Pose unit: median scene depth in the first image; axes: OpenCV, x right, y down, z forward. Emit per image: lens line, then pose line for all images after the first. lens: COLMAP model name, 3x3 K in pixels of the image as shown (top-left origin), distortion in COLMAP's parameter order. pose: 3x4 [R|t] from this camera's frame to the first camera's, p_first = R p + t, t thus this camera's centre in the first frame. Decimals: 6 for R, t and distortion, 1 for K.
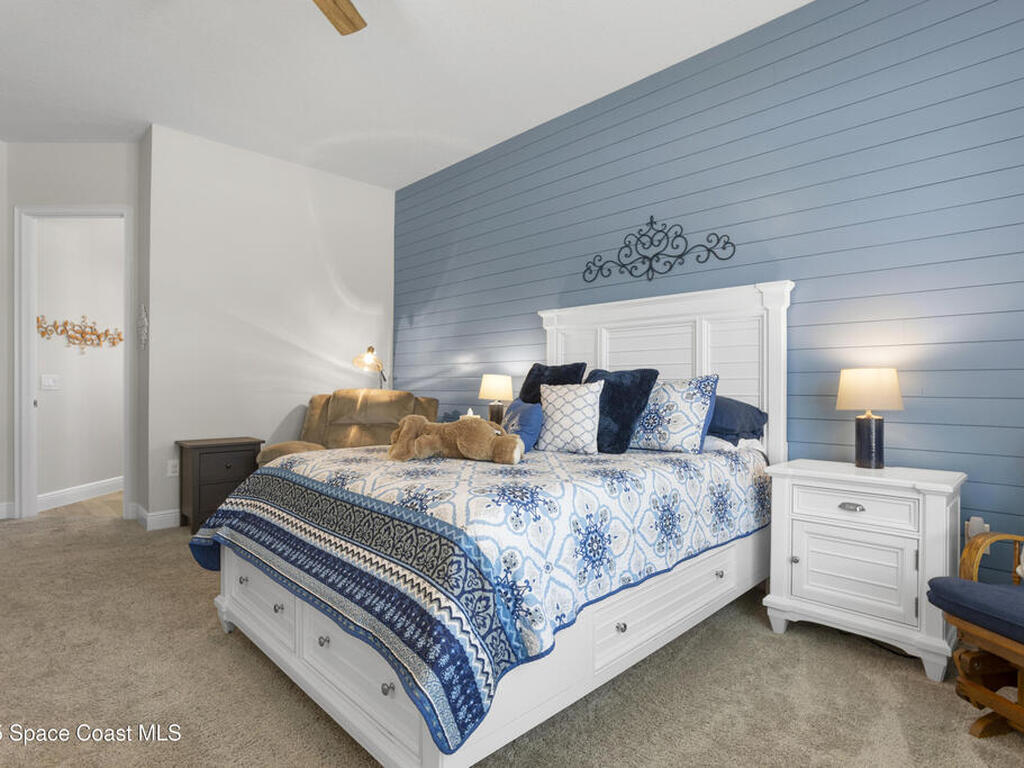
lens RADIAL K [[552.3, 0, 519.7], [0, 552.3, 385.1], [0, 0, 1]] dist [0.001660, 0.000743]
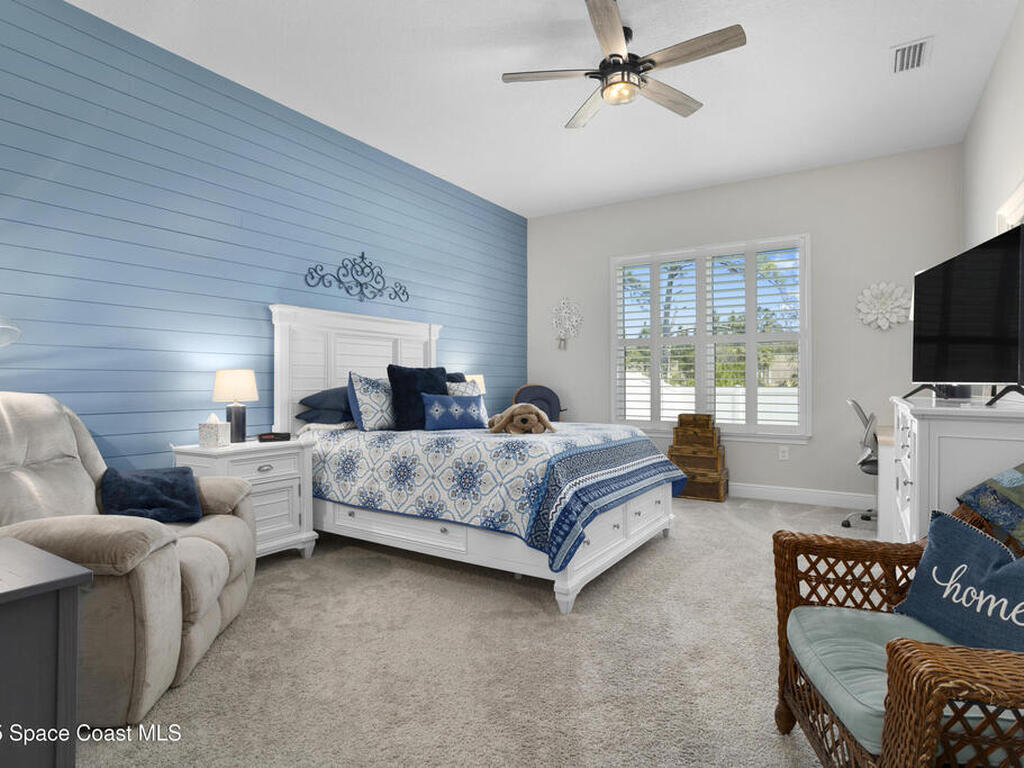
lens RADIAL K [[552.3, 0, 519.7], [0, 552.3, 385.1], [0, 0, 1]] dist [0.001660, 0.000743]
pose [[-0.204375, -0.009854, 0.978843, -1.096569], [-0.006684, 0.999940, 0.008670, -0.007534], [-0.978870, -0.004771, -0.204429, 0.894114]]
